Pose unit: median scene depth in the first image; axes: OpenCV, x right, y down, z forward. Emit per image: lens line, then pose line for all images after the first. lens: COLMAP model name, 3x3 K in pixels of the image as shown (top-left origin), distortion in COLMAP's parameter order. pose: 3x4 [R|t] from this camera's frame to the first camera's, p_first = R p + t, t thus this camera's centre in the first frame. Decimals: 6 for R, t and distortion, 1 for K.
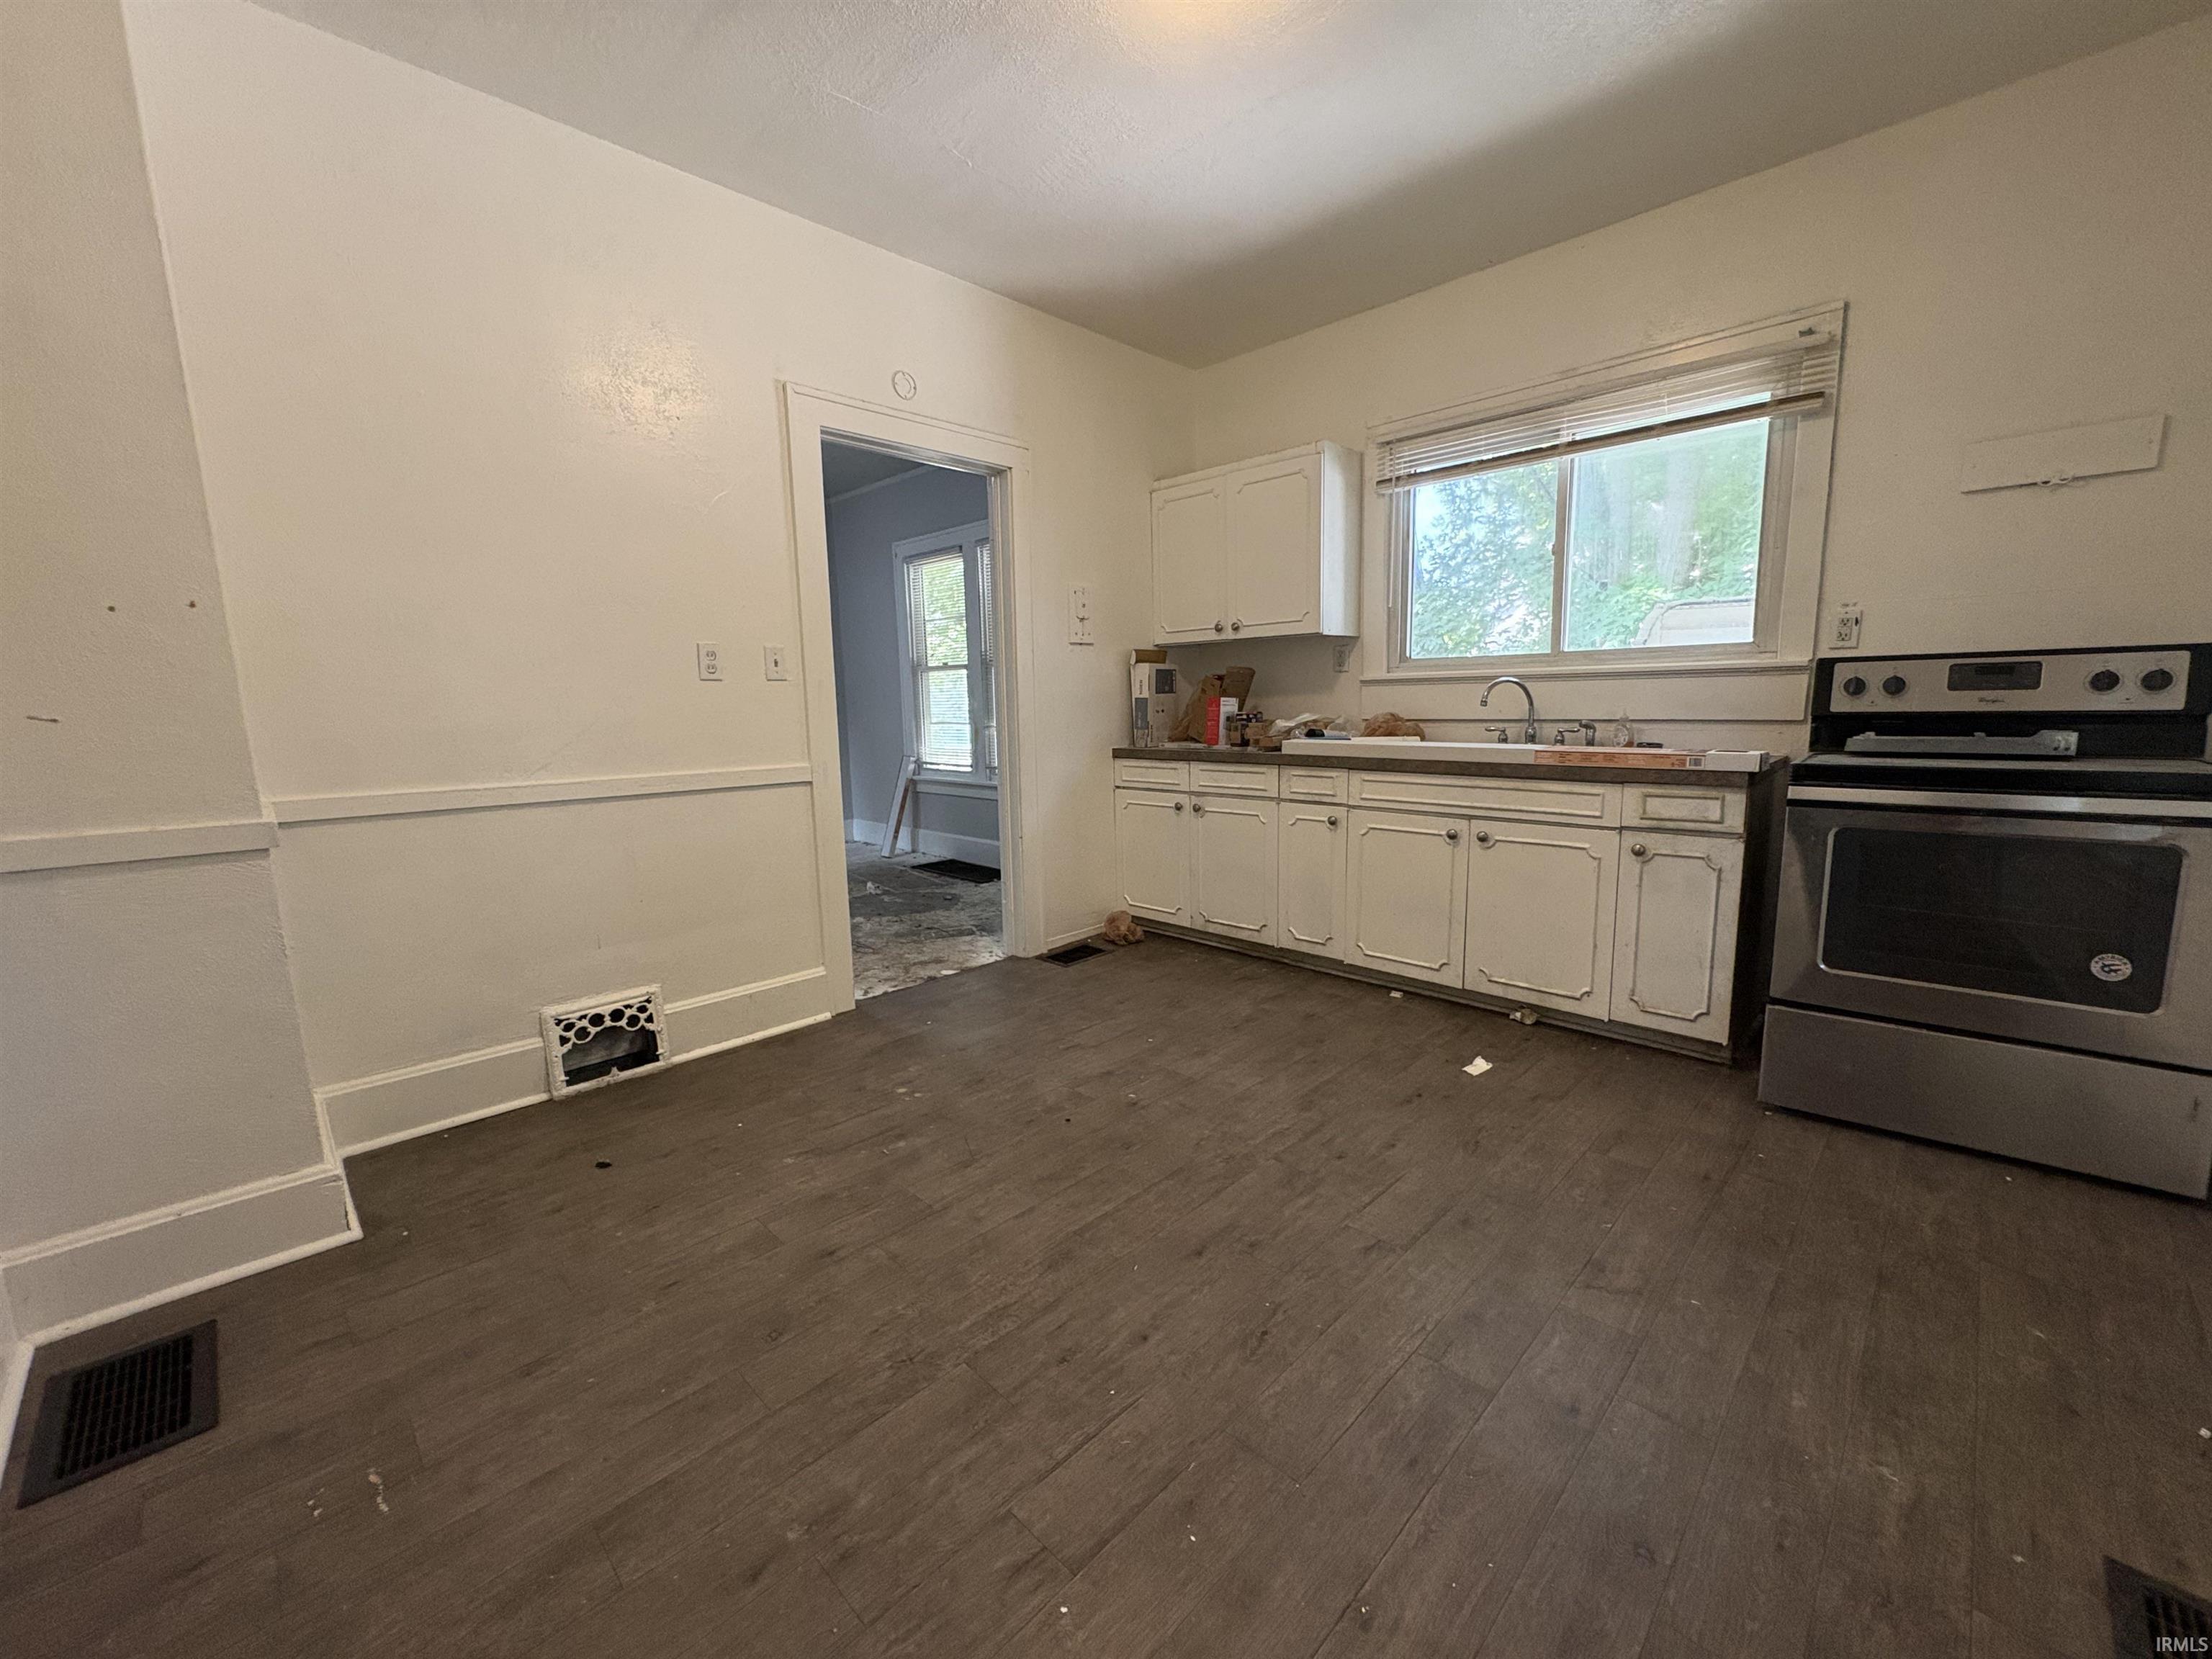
lens RADIAL K [[881.2, 0, 1101.9], [0, 881.2, 822.4], [0, 0, 1]] dist [-0.000002, 0.000411]
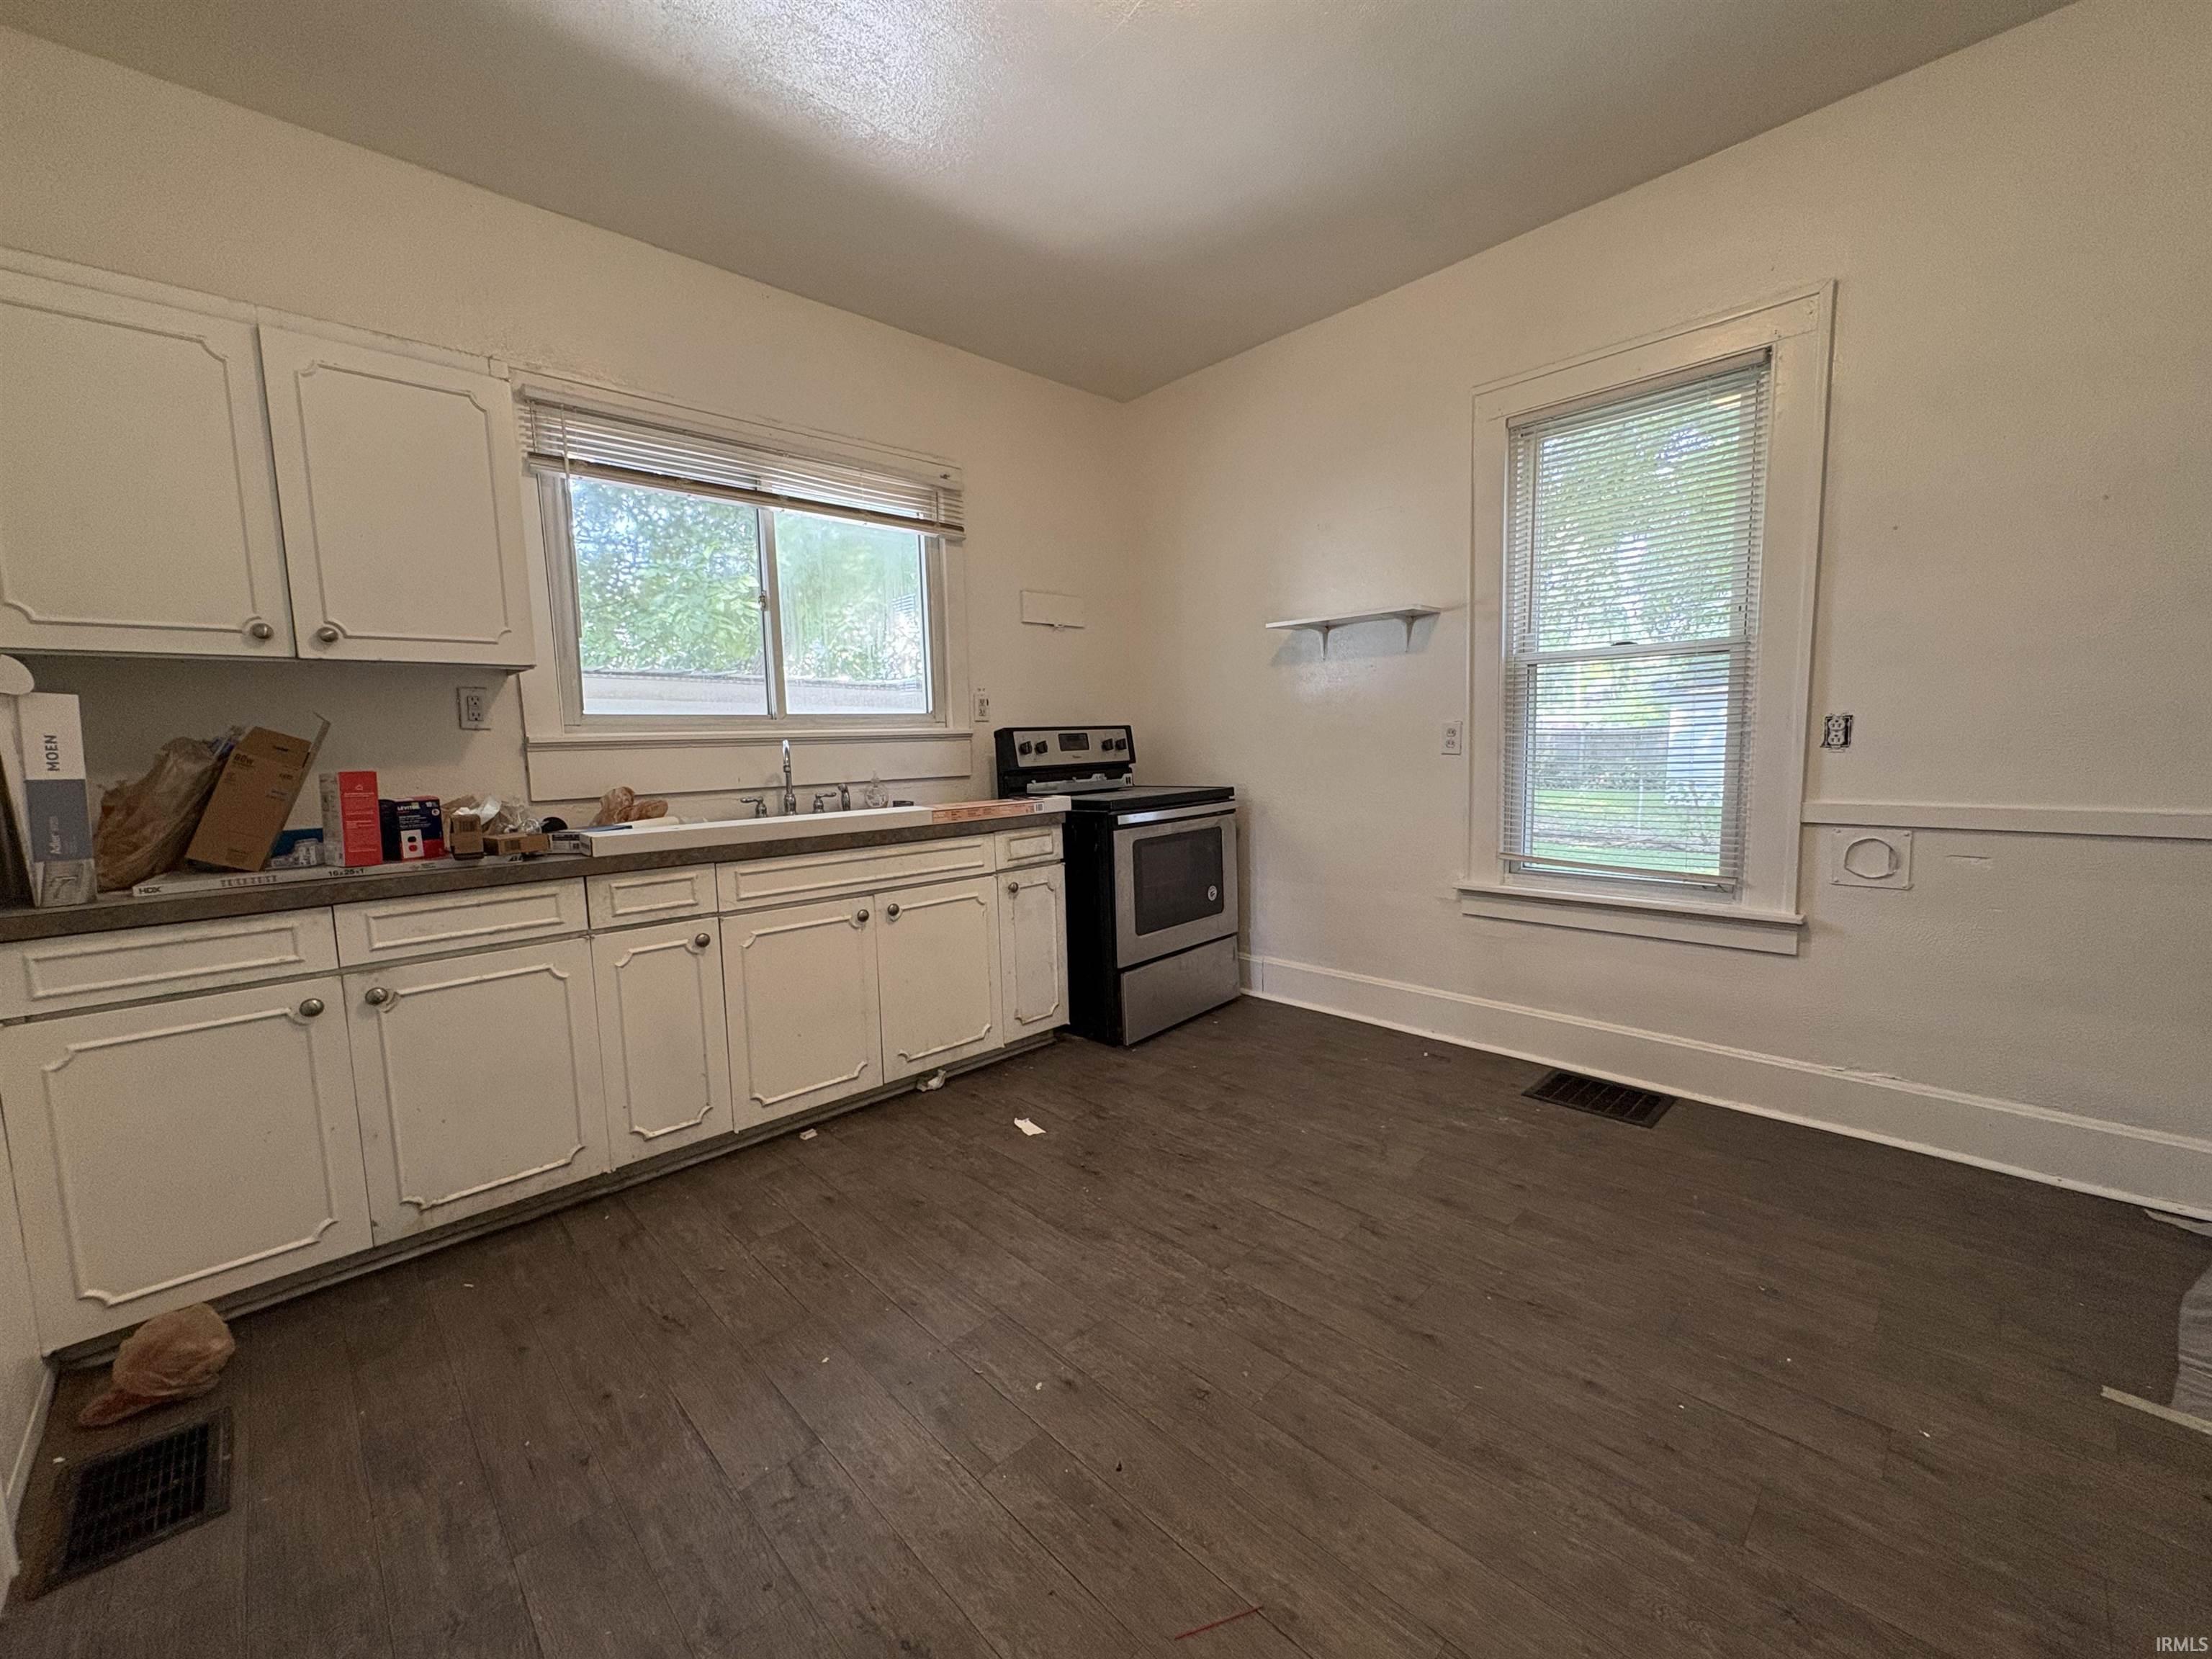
lens RADIAL K [[881.2, 0, 1106.1], [0, 881.2, 829.1], [0, 0, 1]] dist [-0.000002, 0.000411]
pose [[0.017779, -0.082038, 0.996471, -0.504645], [0.168084, 0.982690, 0.077905, -0.107696], [-0.985612, 0.166106, 0.031260, 0.790816]]
